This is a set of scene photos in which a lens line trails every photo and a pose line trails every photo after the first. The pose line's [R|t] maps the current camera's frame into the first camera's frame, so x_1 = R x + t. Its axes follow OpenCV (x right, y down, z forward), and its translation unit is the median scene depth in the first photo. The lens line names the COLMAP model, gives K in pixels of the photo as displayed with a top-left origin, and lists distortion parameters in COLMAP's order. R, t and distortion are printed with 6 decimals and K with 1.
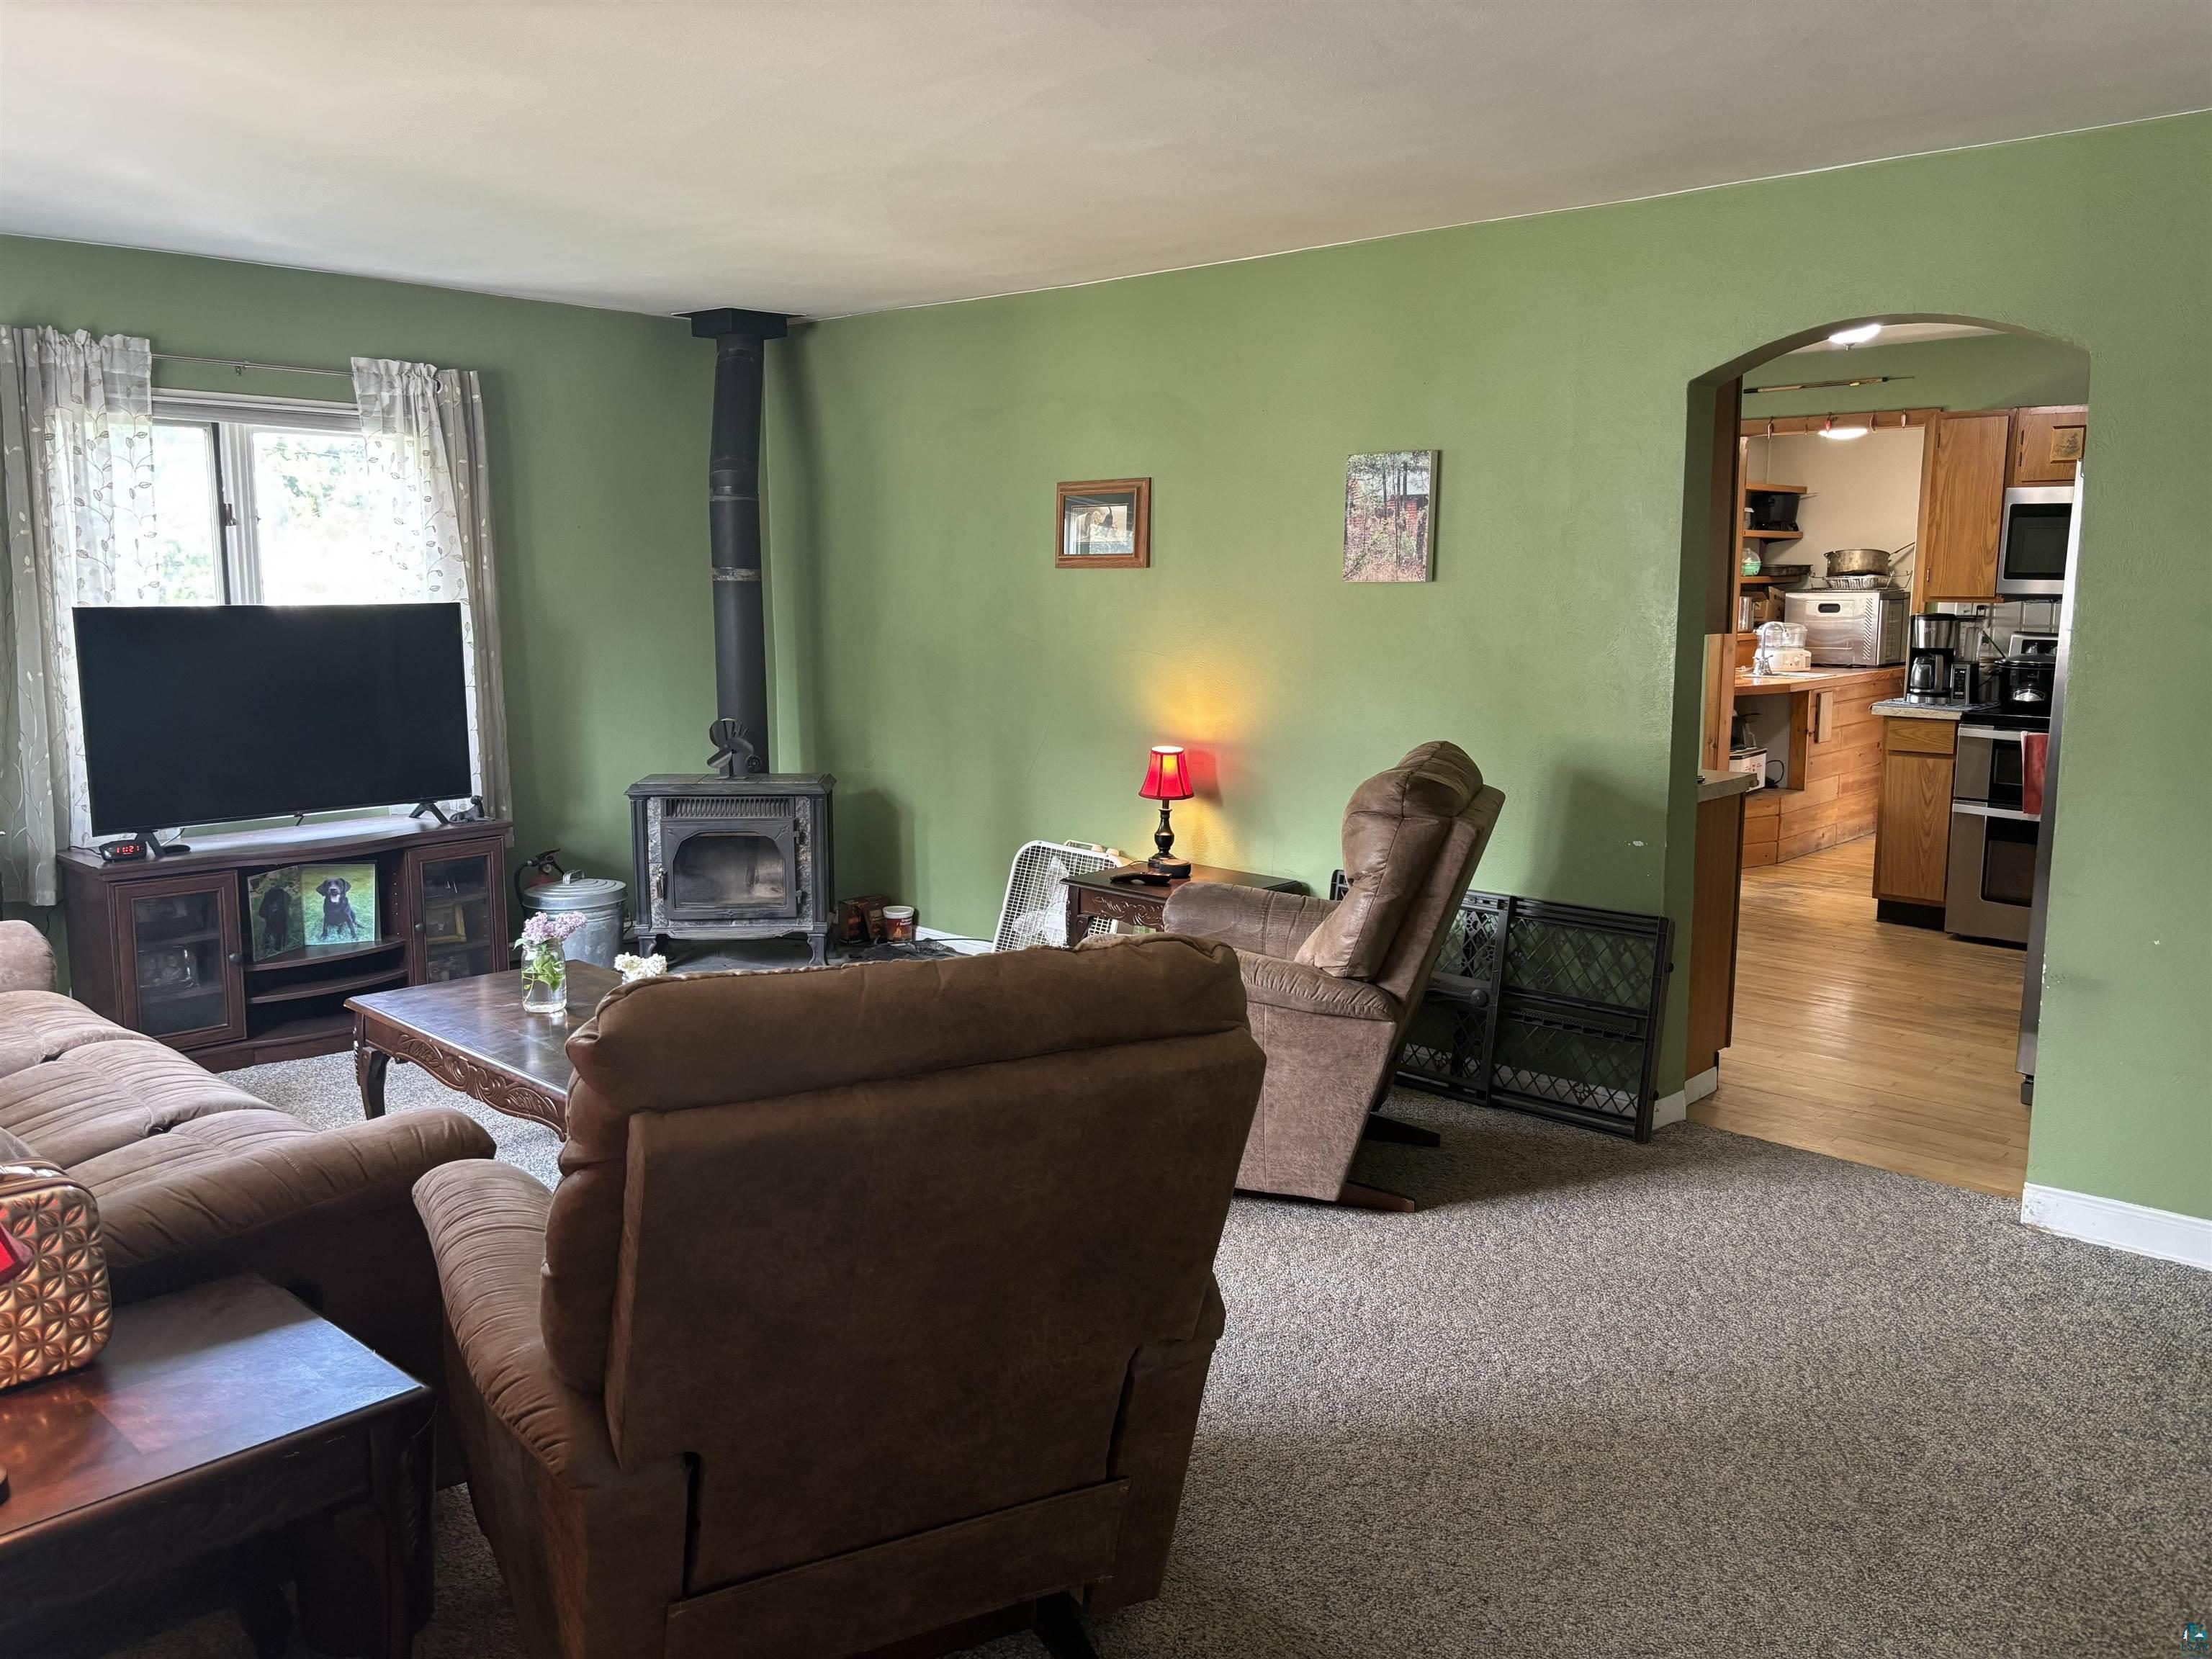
lens RADIAL K [[1650.6, 0, 1094.6], [0, 1650.6, 819.8], [0, 0, 1]] dist [0.058492, -0.091574]
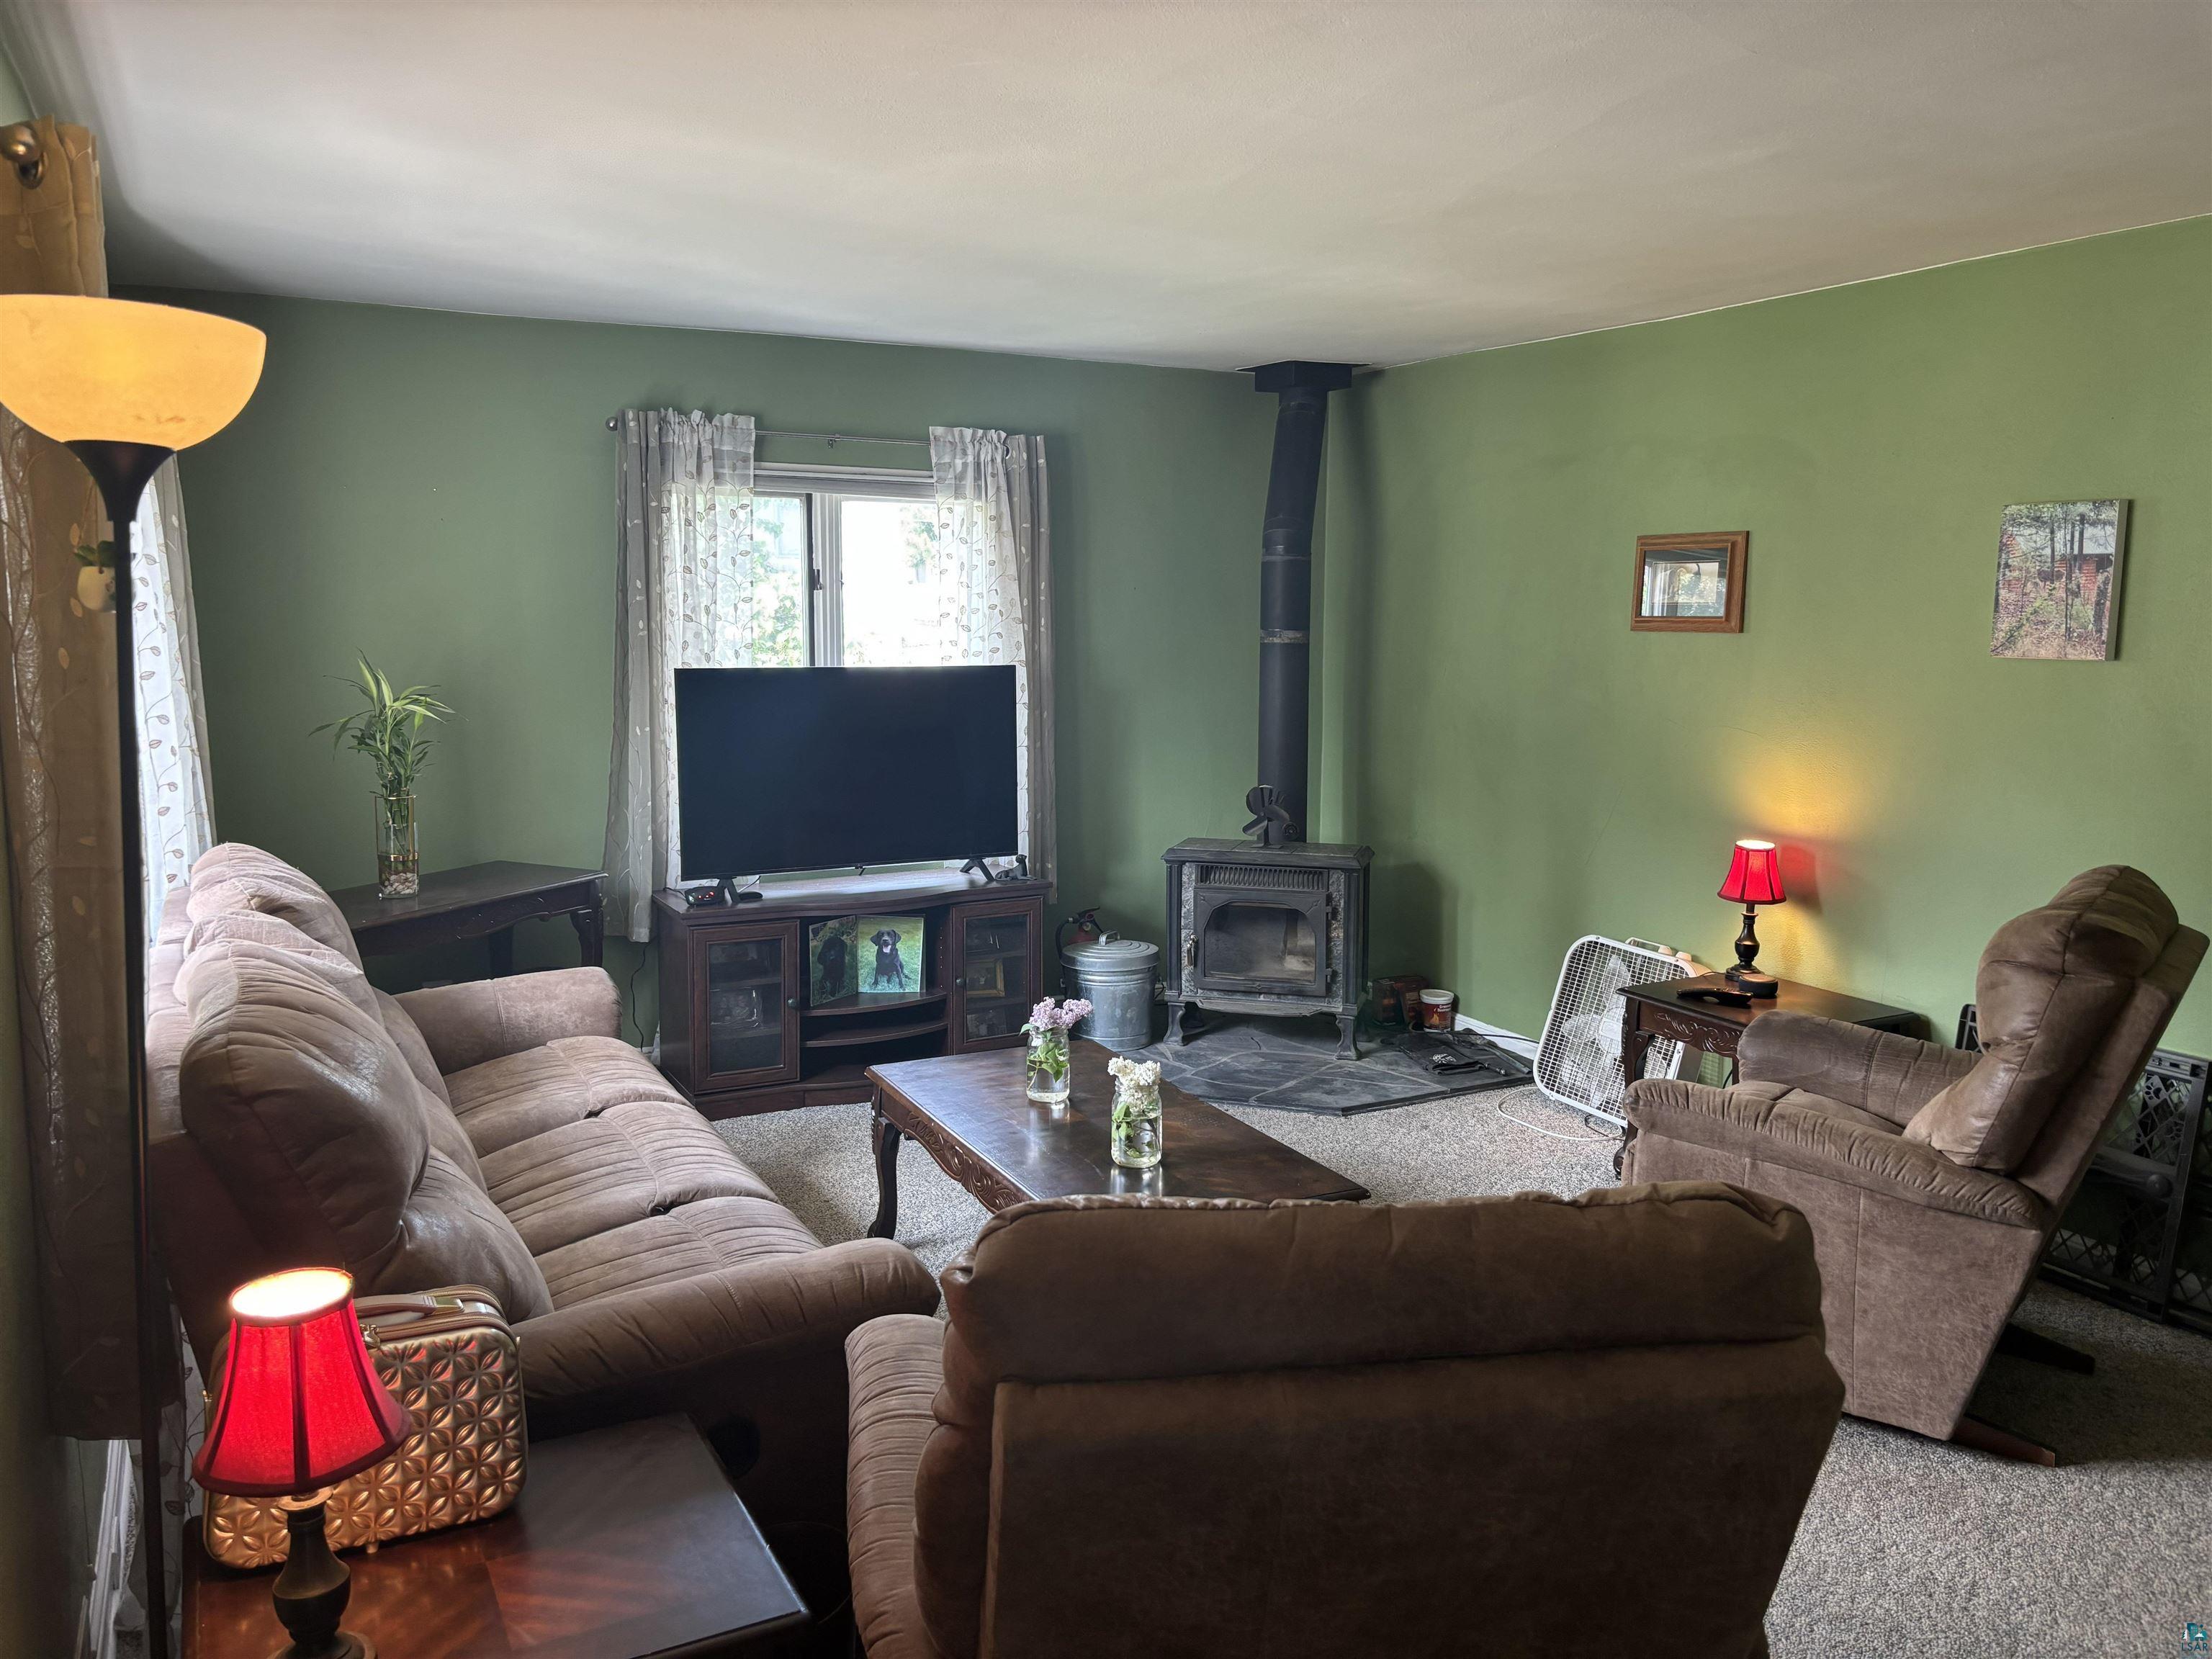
lens RADIAL K [[1663.1, 0, 1114.8], [0, 1663.1, 821.6], [0, 0, 1]] dist [0.049737, -0.084422]
pose [[0.945467, 0.042350, -0.322952, 0.011062], [-0.048868, 0.998732, -0.012098, -0.032030], [0.322030, 0.027220, 0.946338, 0.076895]]
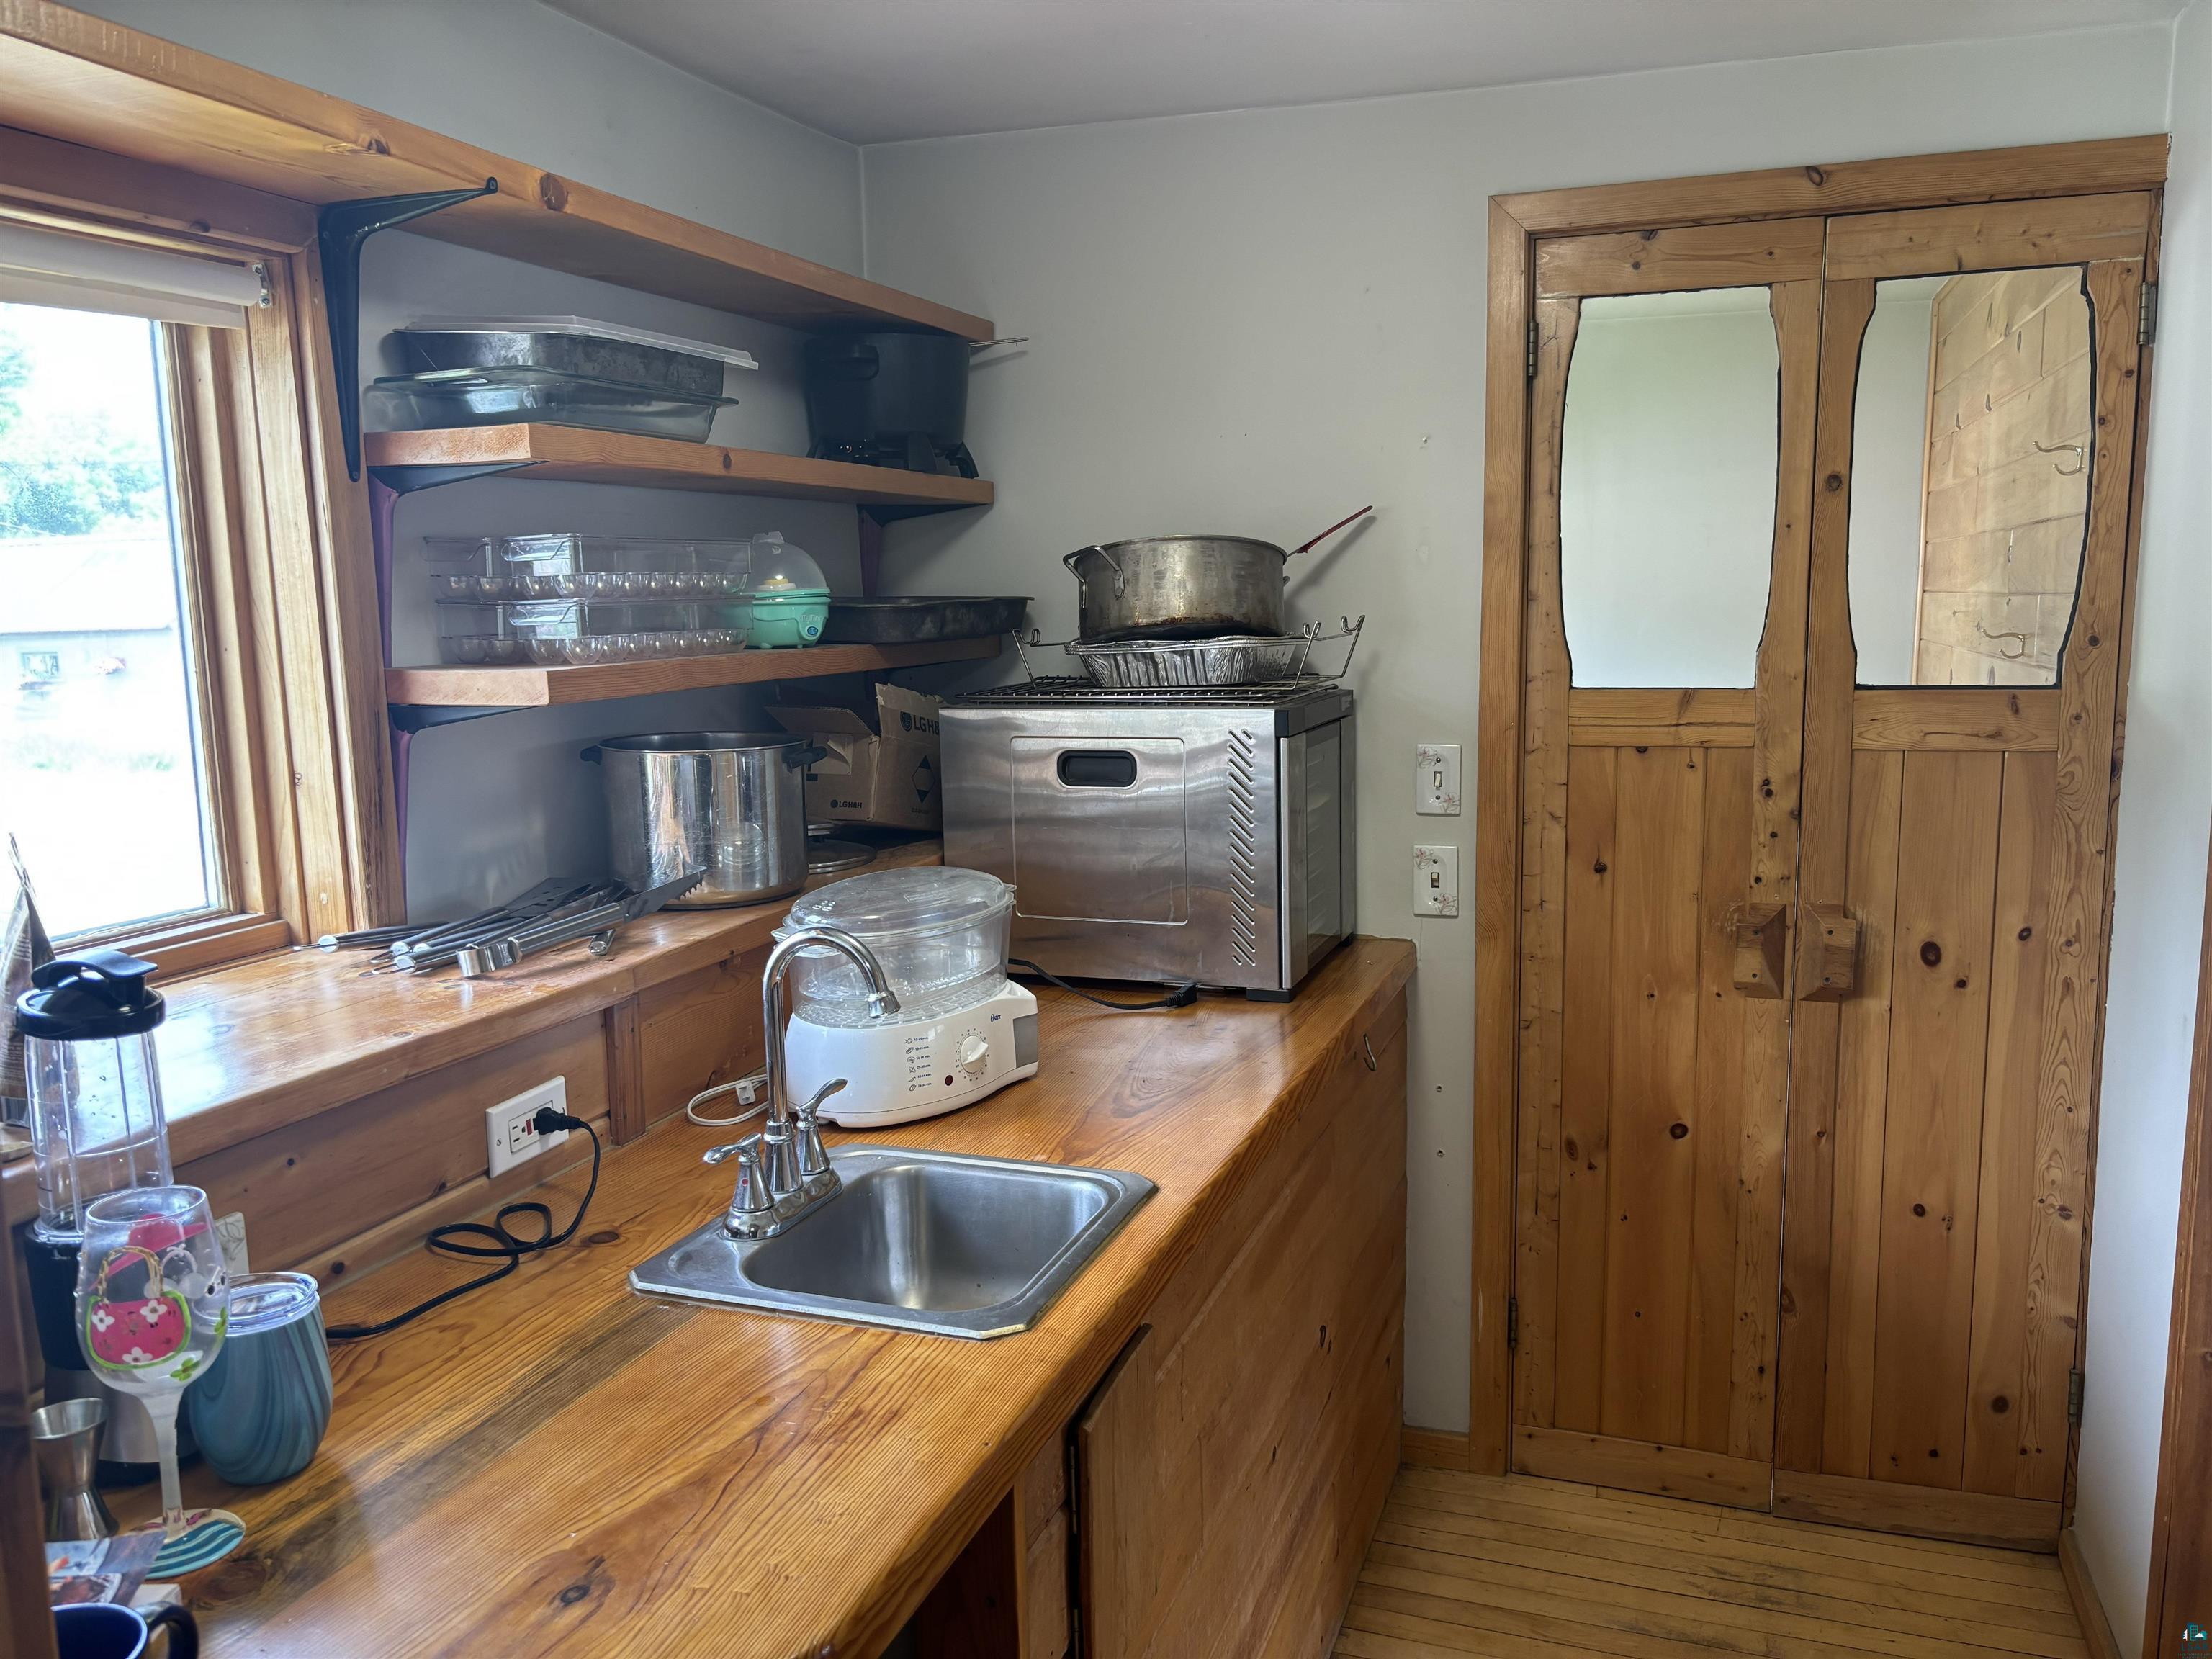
lens RADIAL K [[1715.7, 0, 1115.9], [0, 1715.7, 838.1], [0, 0, 1]] dist [0.070403, -0.072342]
pose [[0.913102, -0.071216, 0.401464, 0.337976], [0.073048, 0.997270, 0.010765, -0.119235], [-0.401135, 0.019496, 0.915812, 0.758547]]
